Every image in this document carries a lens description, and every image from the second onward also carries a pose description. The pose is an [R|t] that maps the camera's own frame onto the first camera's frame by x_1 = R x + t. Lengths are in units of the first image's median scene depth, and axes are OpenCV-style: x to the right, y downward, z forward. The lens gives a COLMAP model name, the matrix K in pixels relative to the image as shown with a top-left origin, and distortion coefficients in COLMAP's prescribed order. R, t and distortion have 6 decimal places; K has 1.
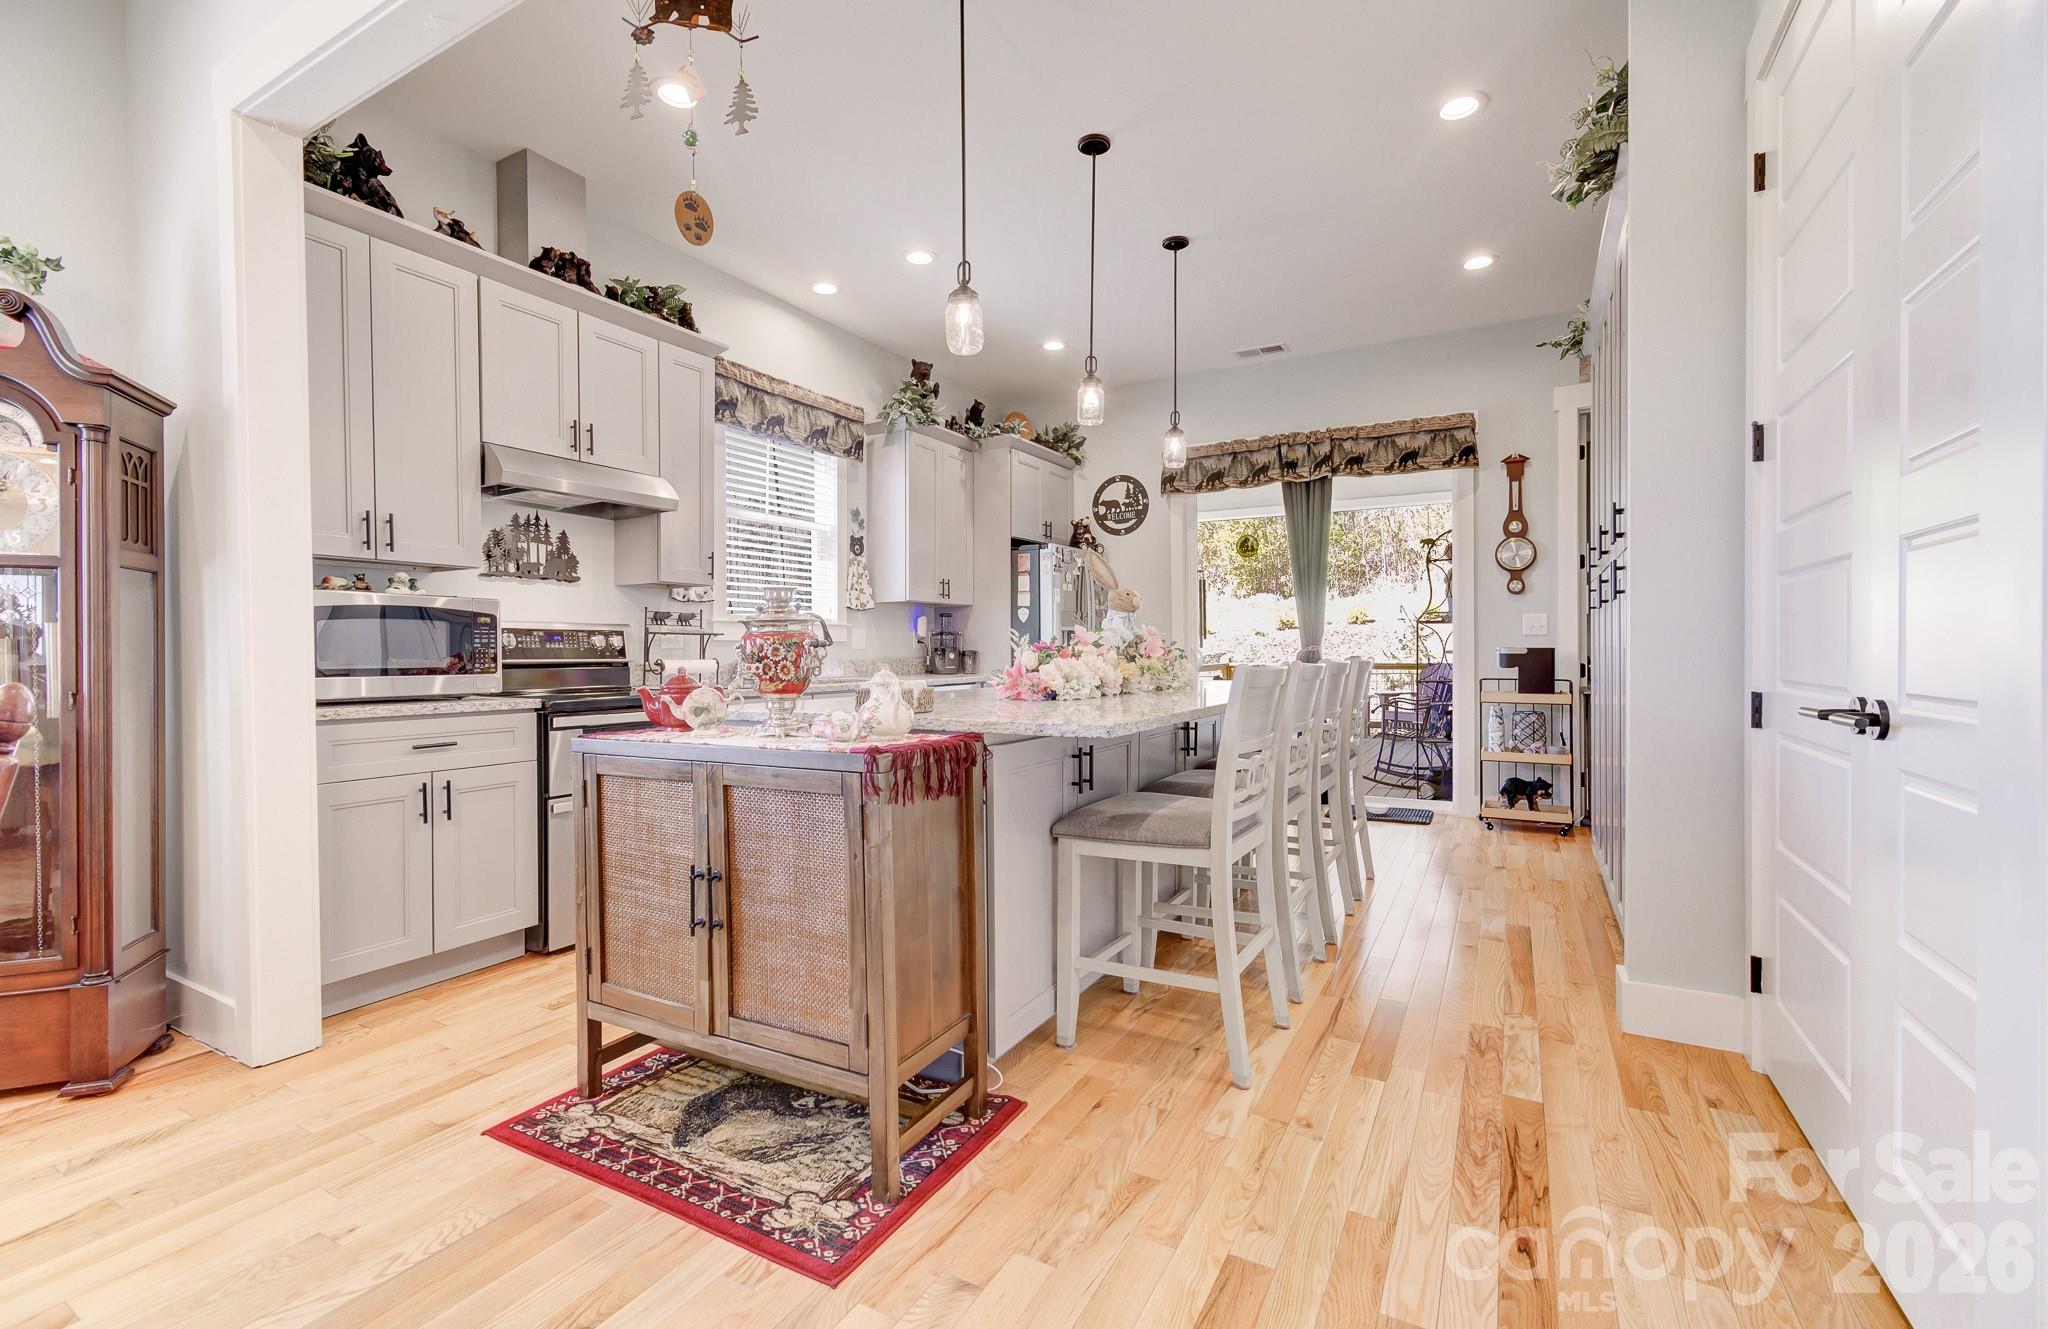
lens RADIAL K [[905.9, 0, 1040.0], [0, 905.9, 624.3], [0, 0, 1]] dist [-0.002449, 0.003861]
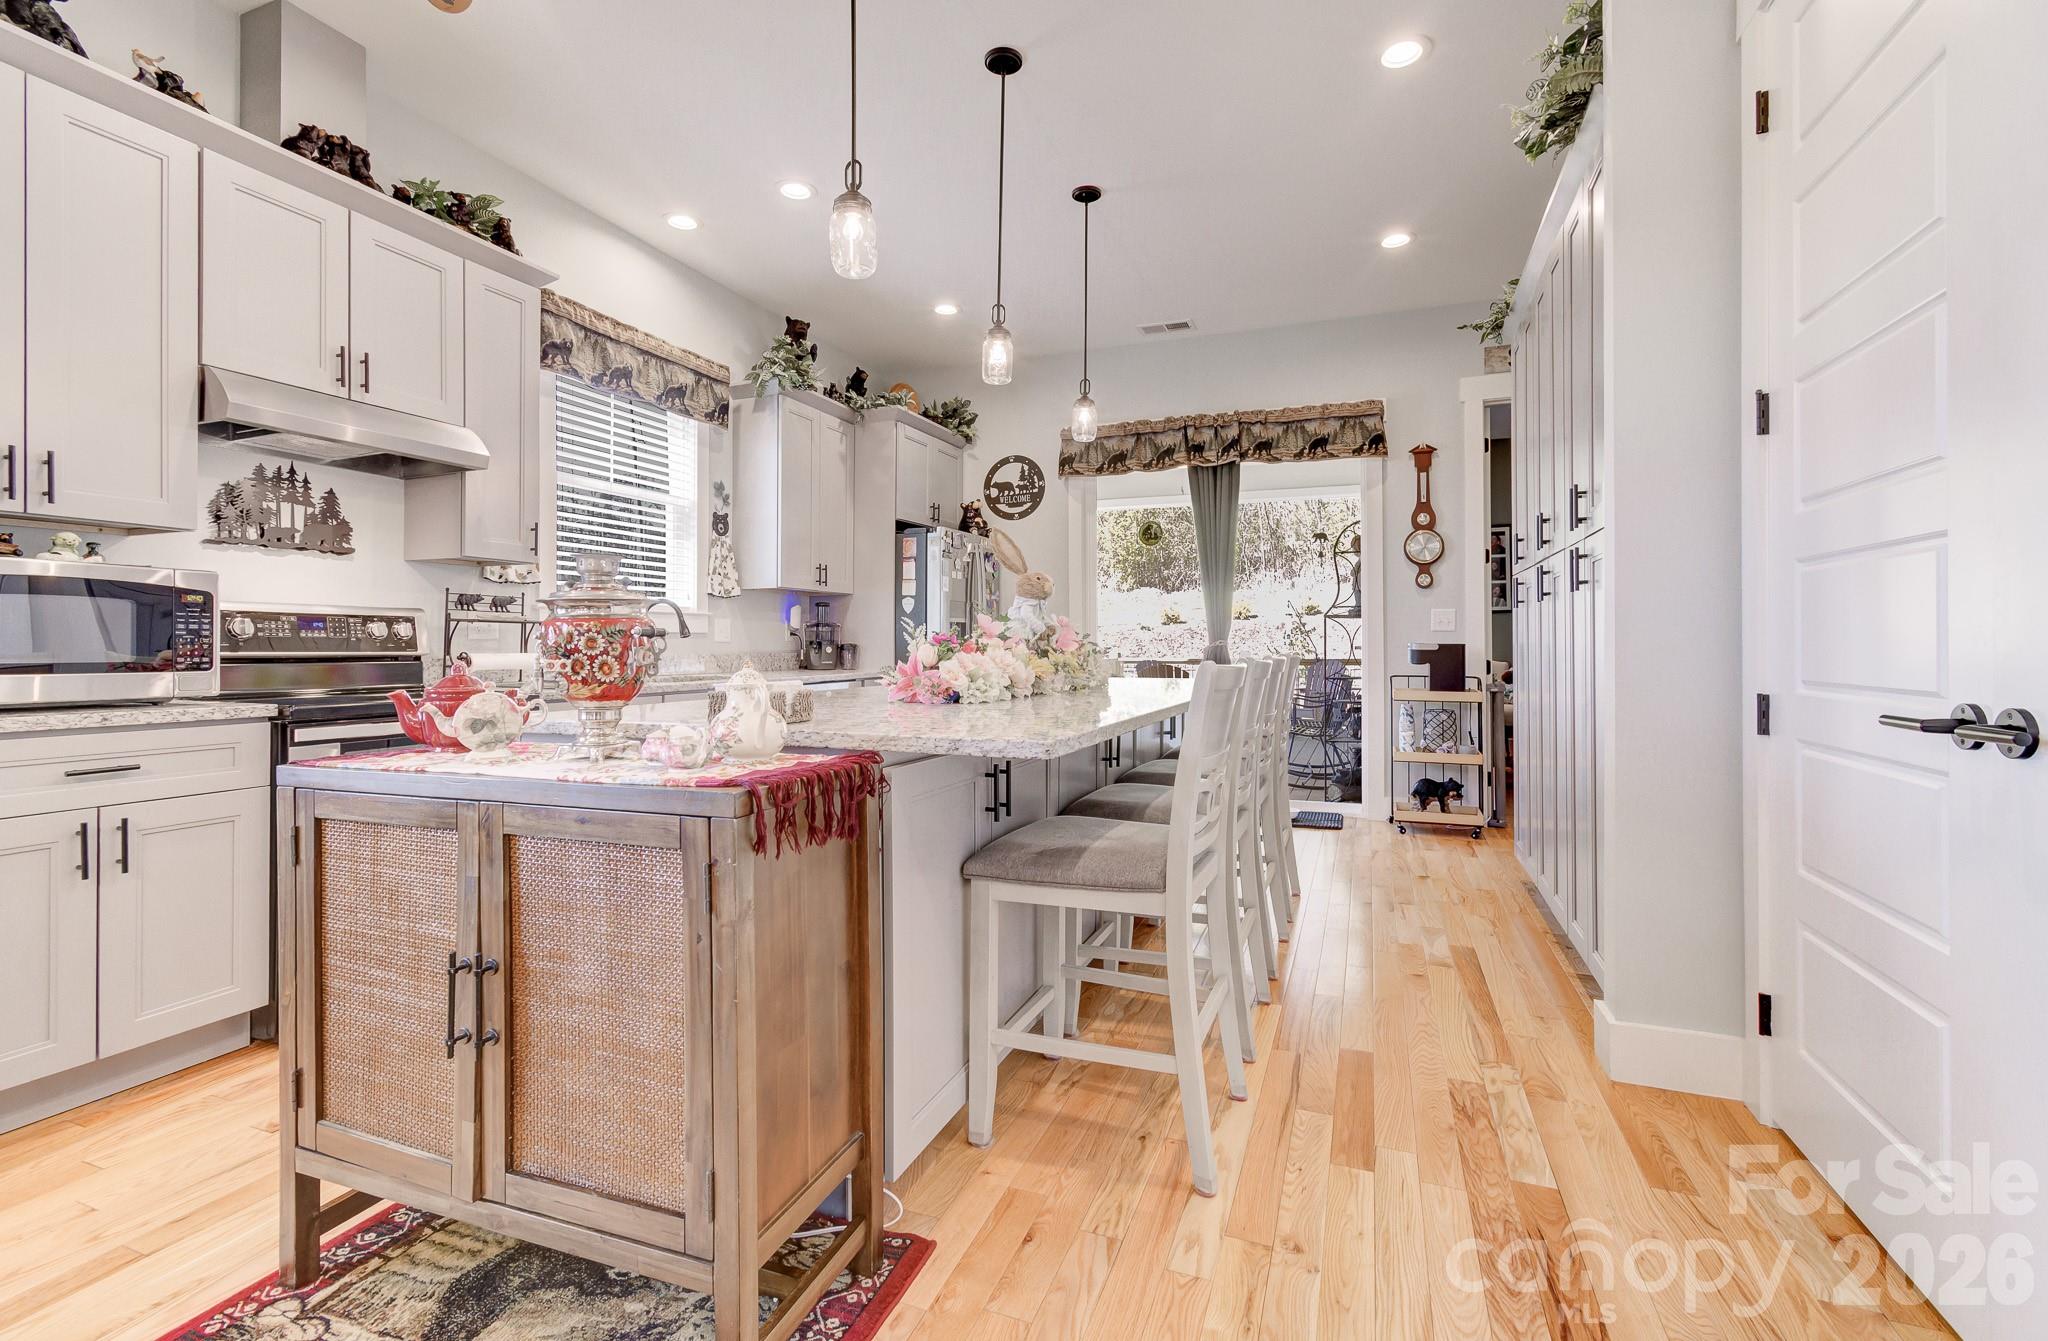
lens RADIAL K [[905.9, 0, 1037.1], [0, 905.9, 621.5], [0, 0, 1]] dist [-0.002449, 0.003861]
pose [[0.991062, 0.008374, 0.133138, -0.018232], [-0.008865, 0.999956, 0.003090, 0.004093], [-0.133107, -0.004242, 0.991093, 0.124786]]
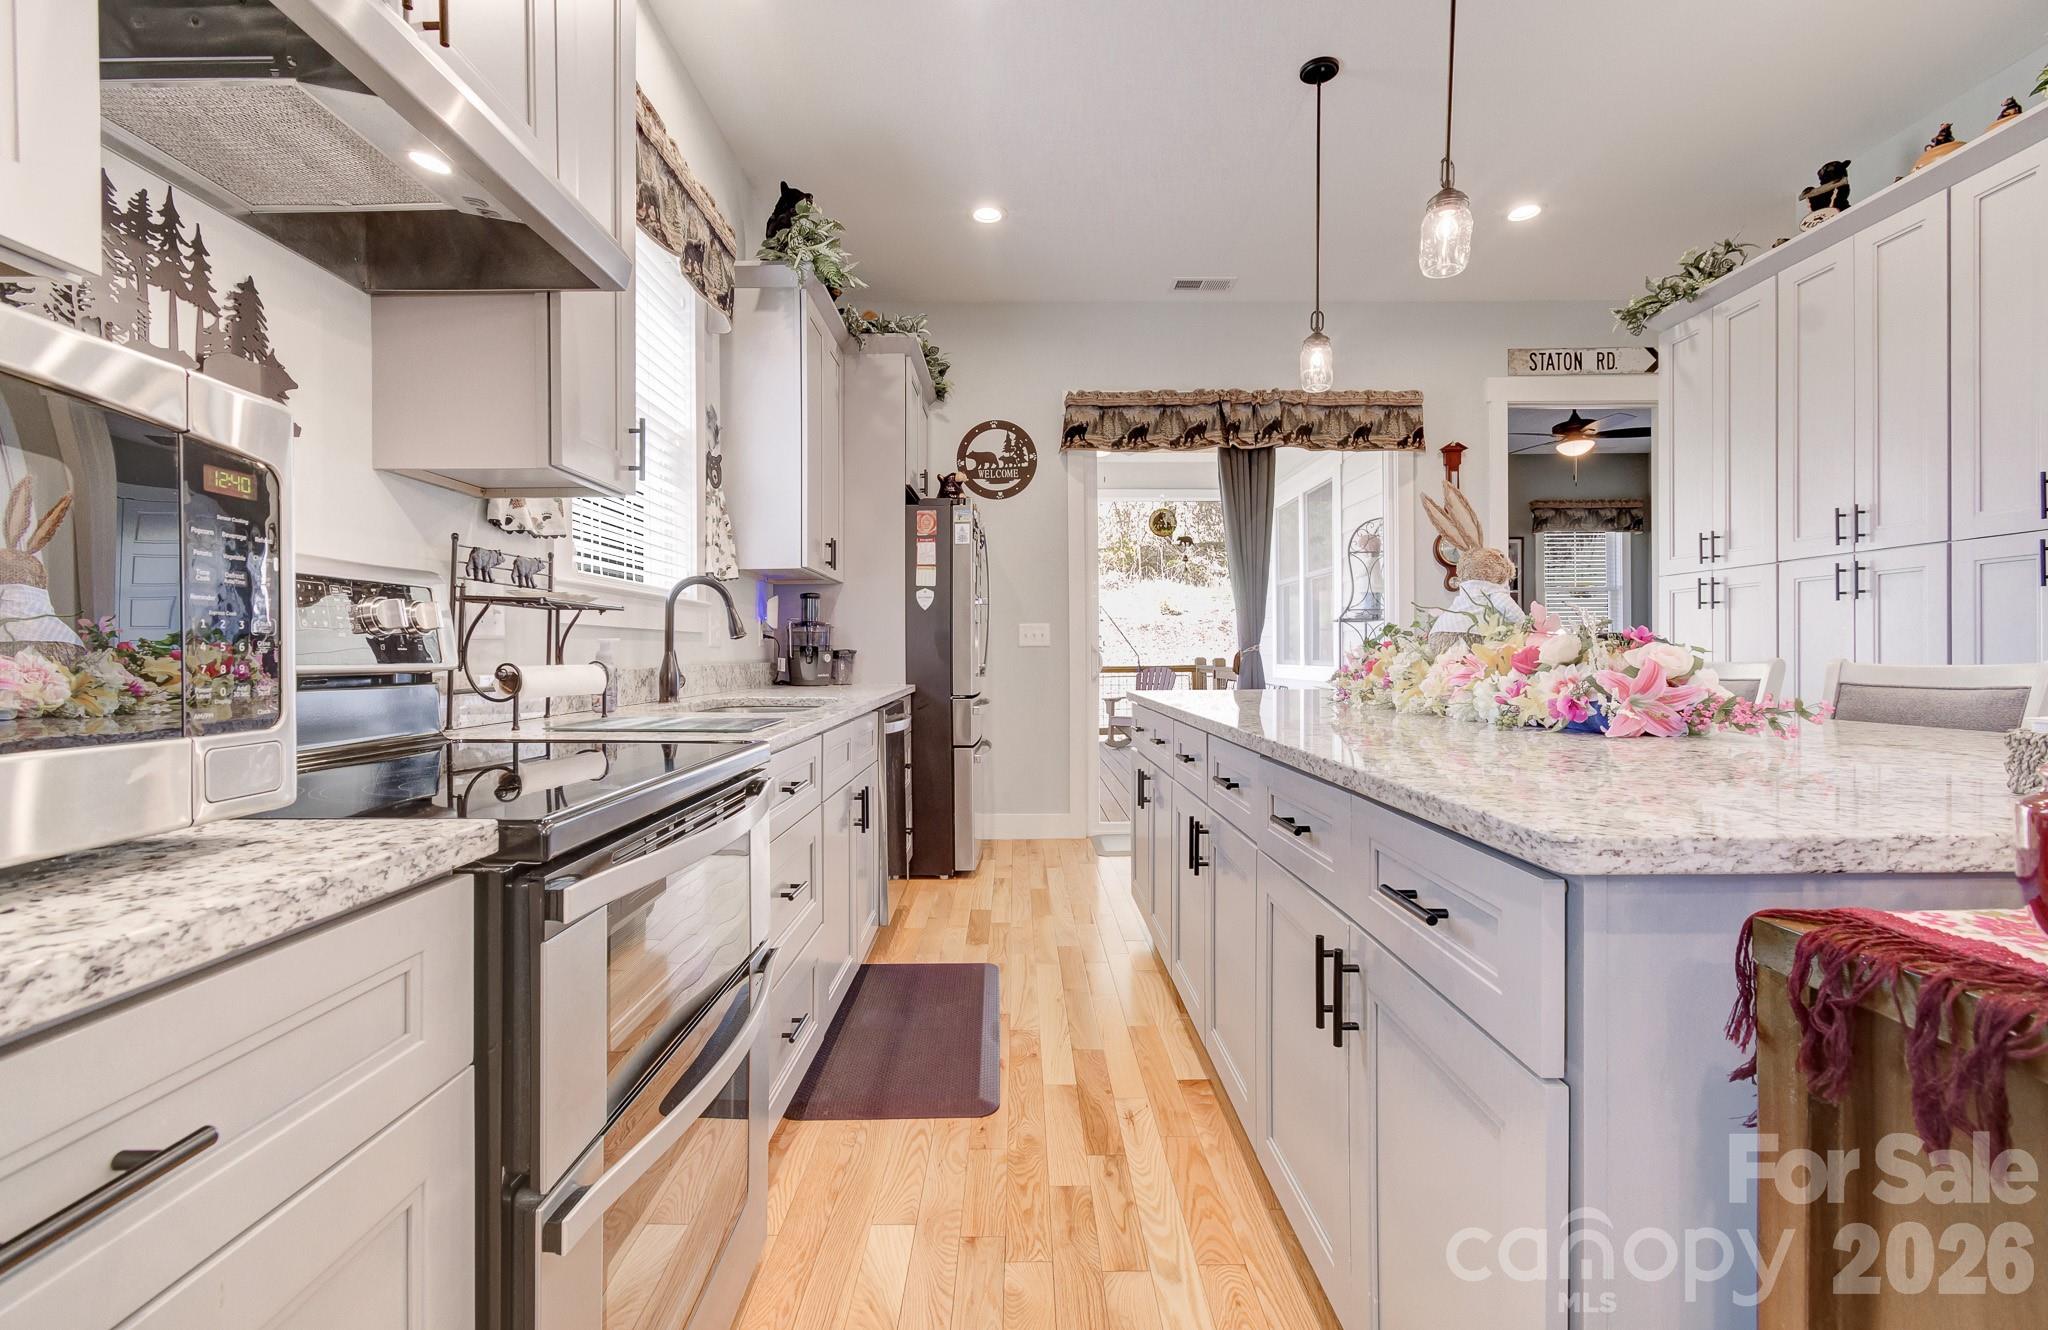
lens RADIAL K [[905.9, 0, 1038.9], [0, 905.9, 639.5], [0, 0, 1]] dist [-0.002449, 0.003861]
pose [[0.873048, 0.010627, 0.487518, -0.408765], [-0.015855, 0.999853, 0.006599, 0.021308], [-0.487376, -0.013491, 0.873088, 0.530978]]
